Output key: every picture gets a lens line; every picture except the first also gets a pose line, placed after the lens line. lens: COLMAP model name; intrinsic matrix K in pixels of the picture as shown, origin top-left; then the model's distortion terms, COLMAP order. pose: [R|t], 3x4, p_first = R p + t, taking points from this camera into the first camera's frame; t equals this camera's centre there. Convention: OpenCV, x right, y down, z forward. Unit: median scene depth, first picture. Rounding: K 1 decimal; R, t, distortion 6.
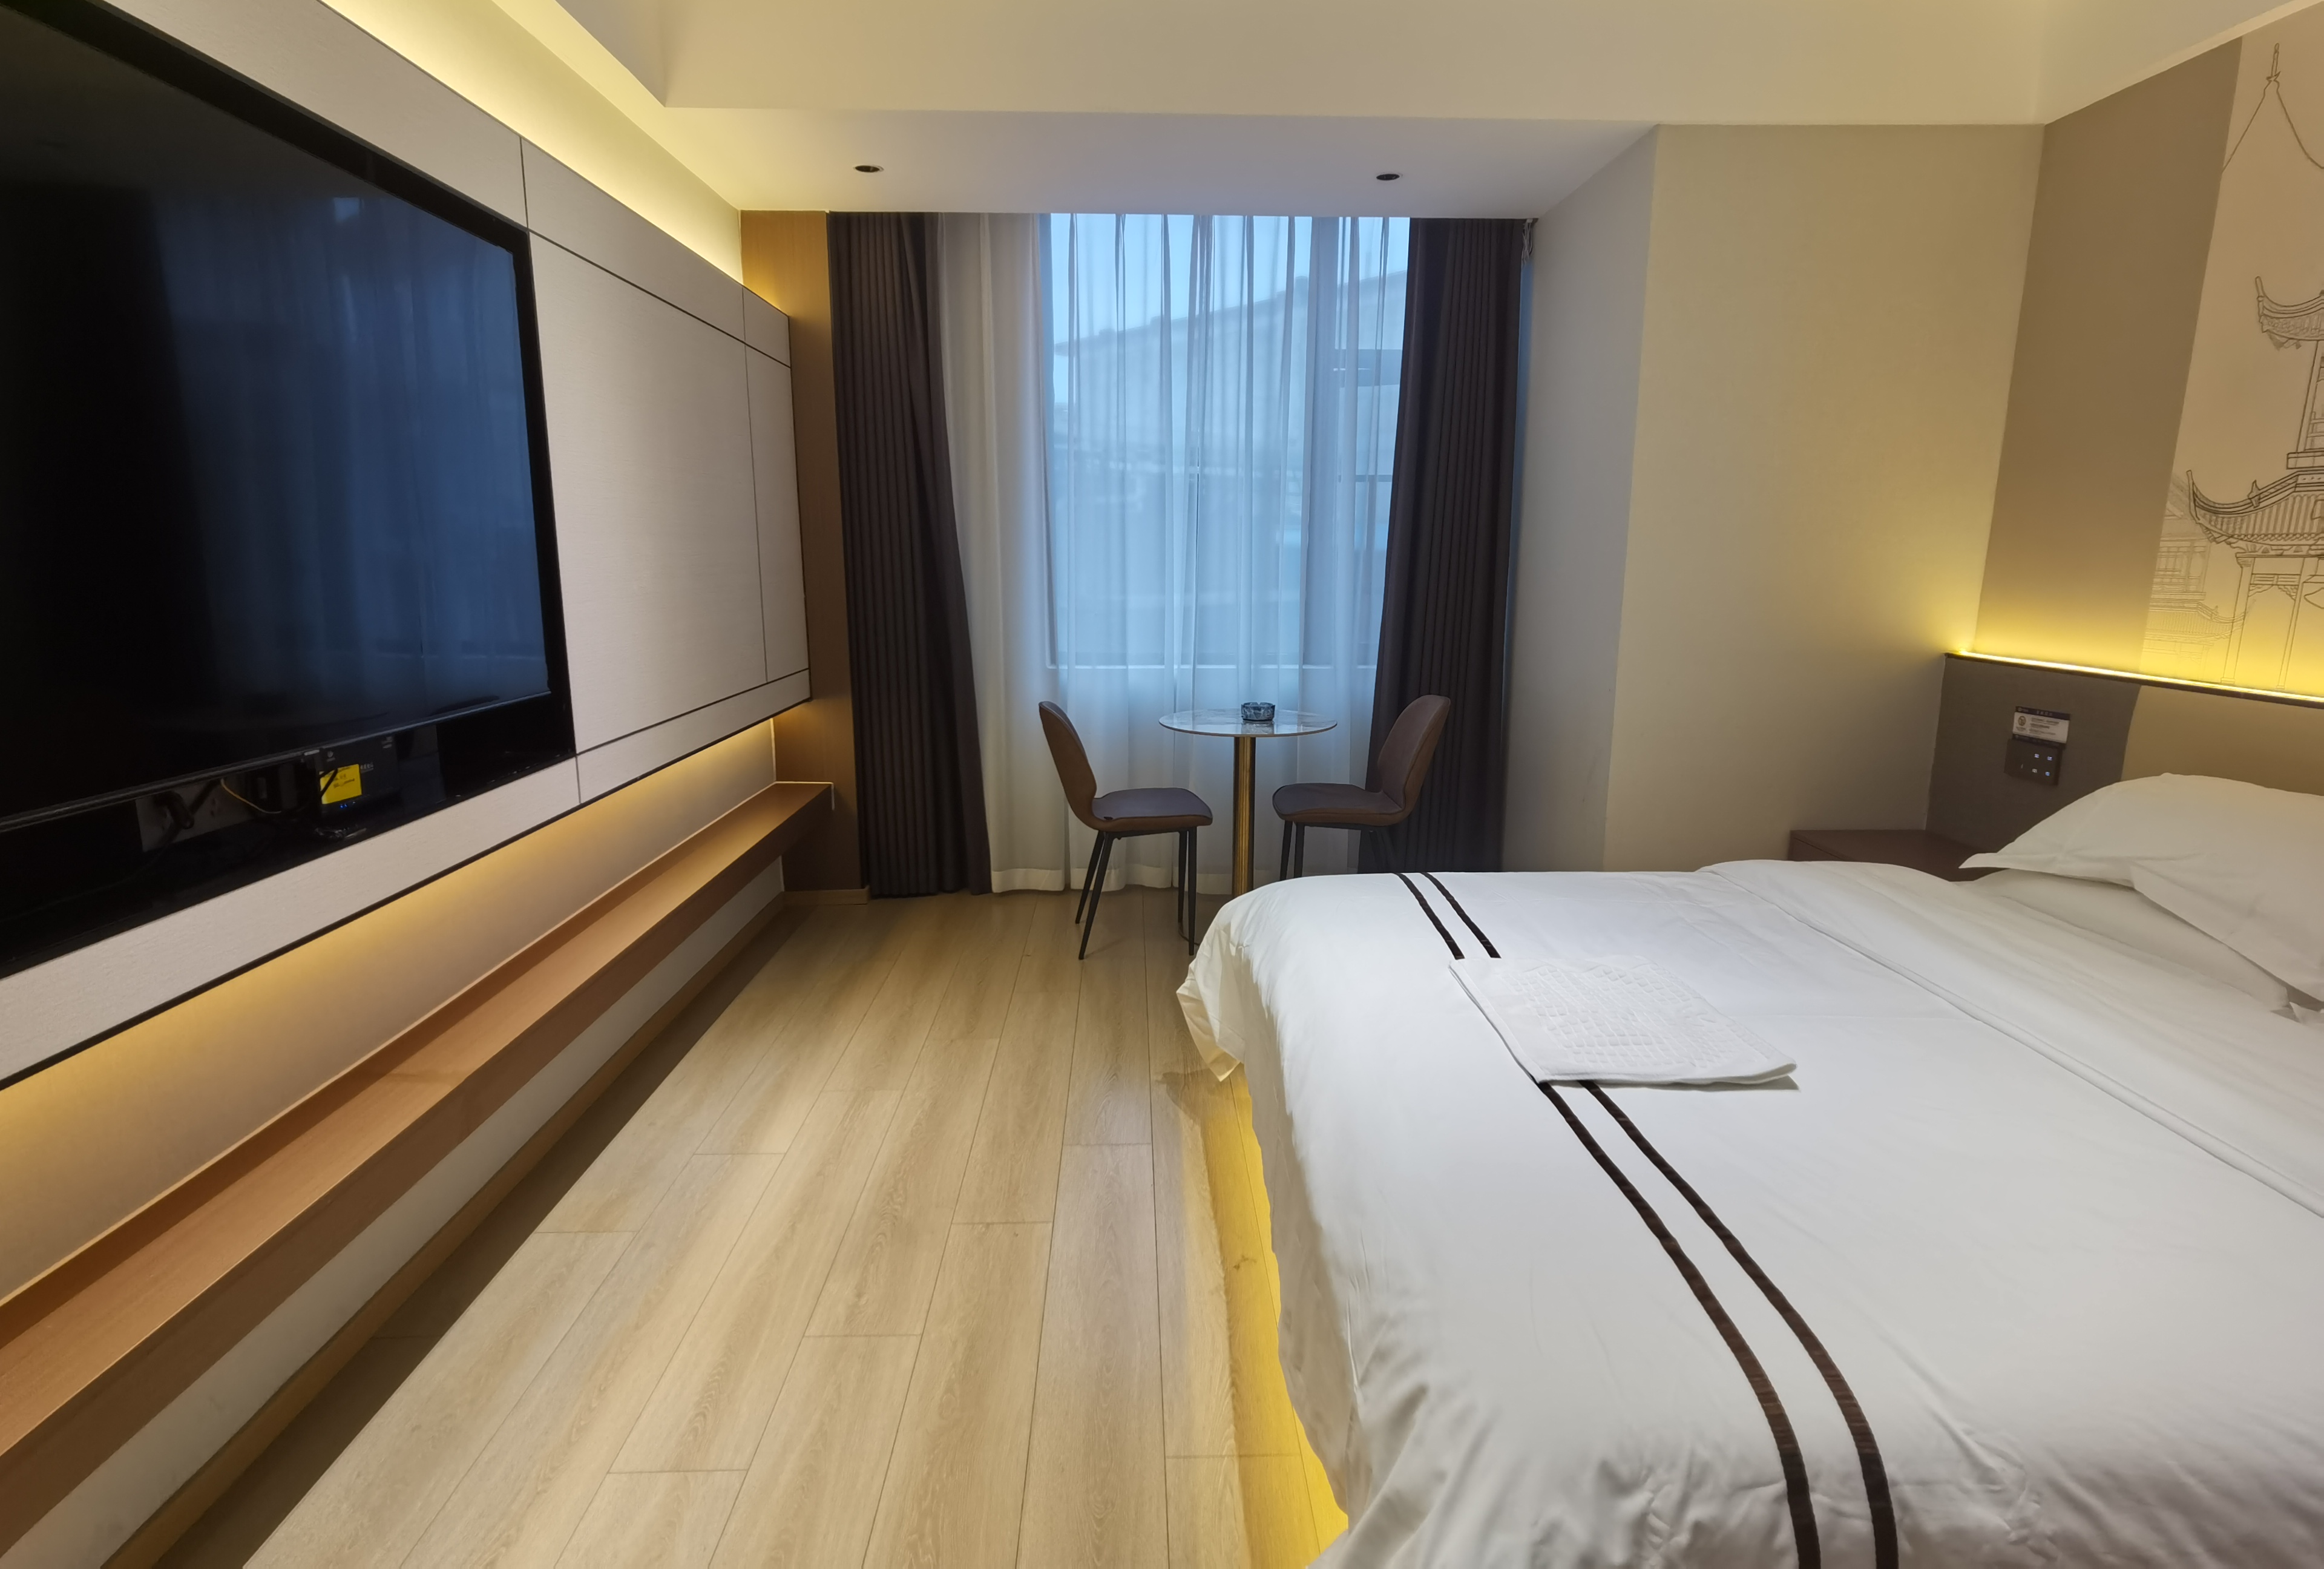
lens RADIAL K [[1194.4, 0, 1165.1], [0, 1194.4, 775.8], [0, 0, 1]] dist [-0.001830, 0.012663]
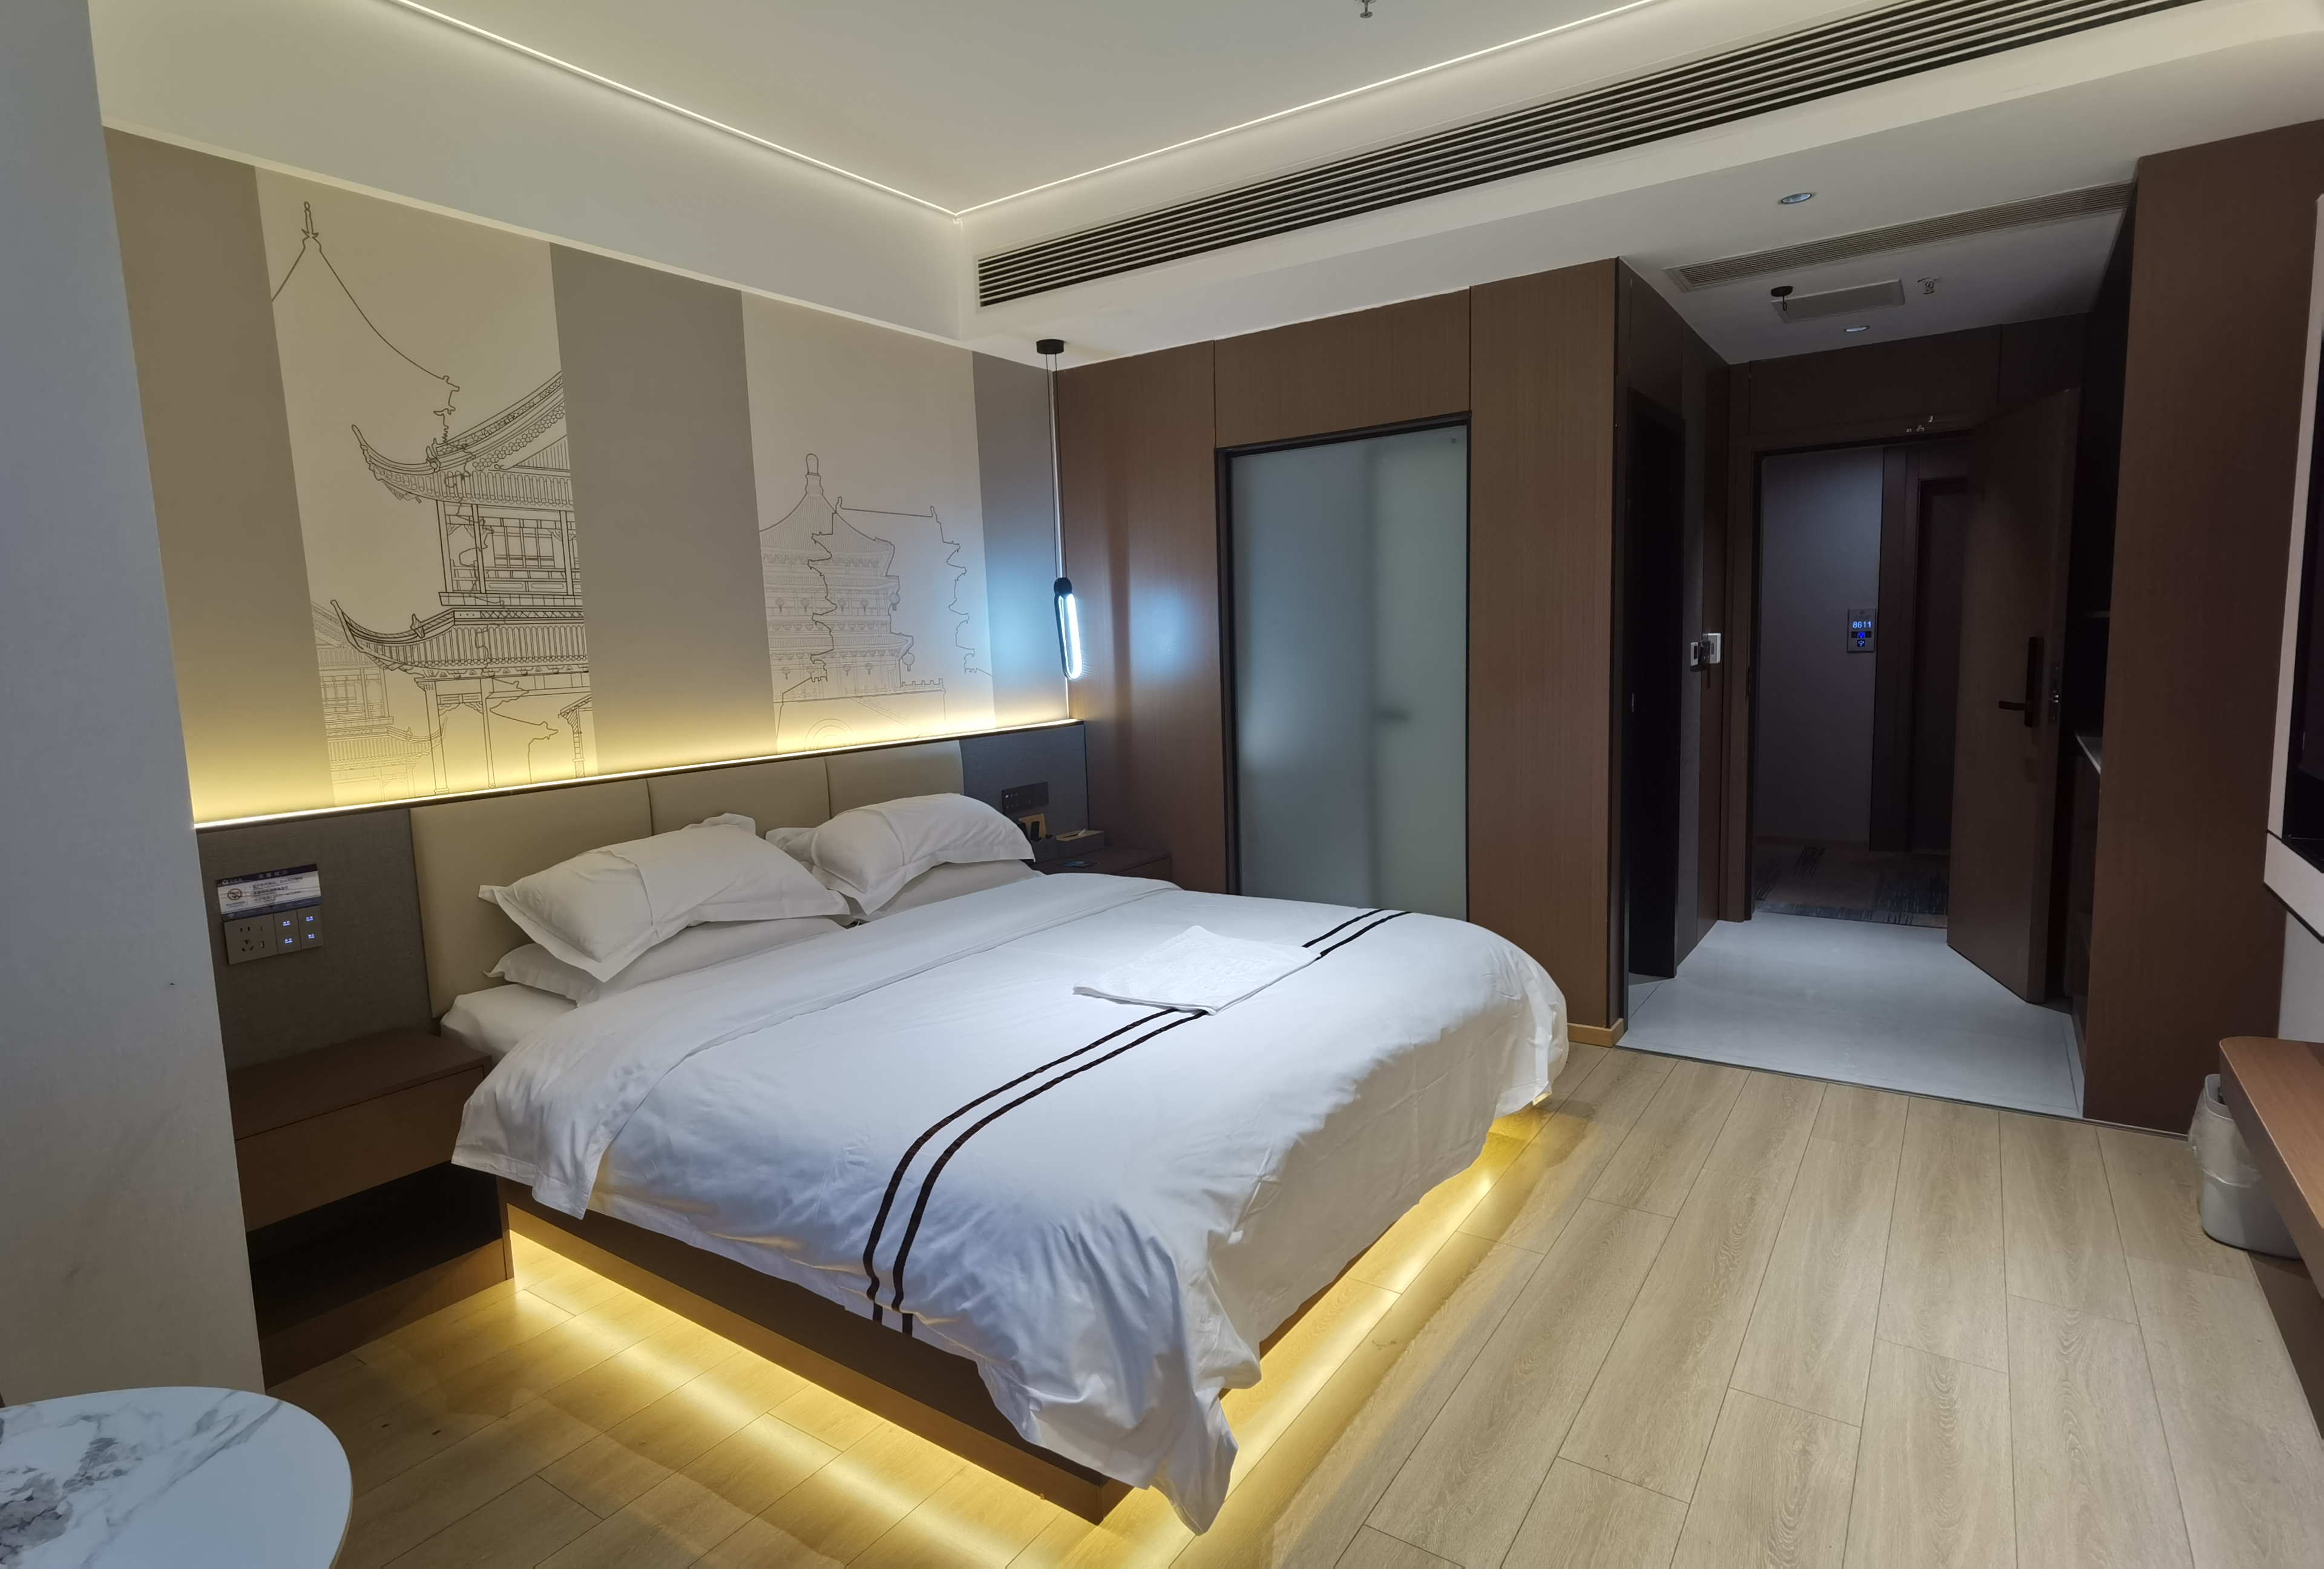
lens RADIAL K [[1192.7, 0, 1151.5], [0, 1192.7, 788.8], [0, 0, 1]] dist [0.003165, 0.000786]
pose [[-0.805963, -0.052143, 0.589665, -0.312819], [0.143718, 0.949075, 0.280360, -0.315838], [-0.574255, 0.310705, -0.757426, 1.556634]]
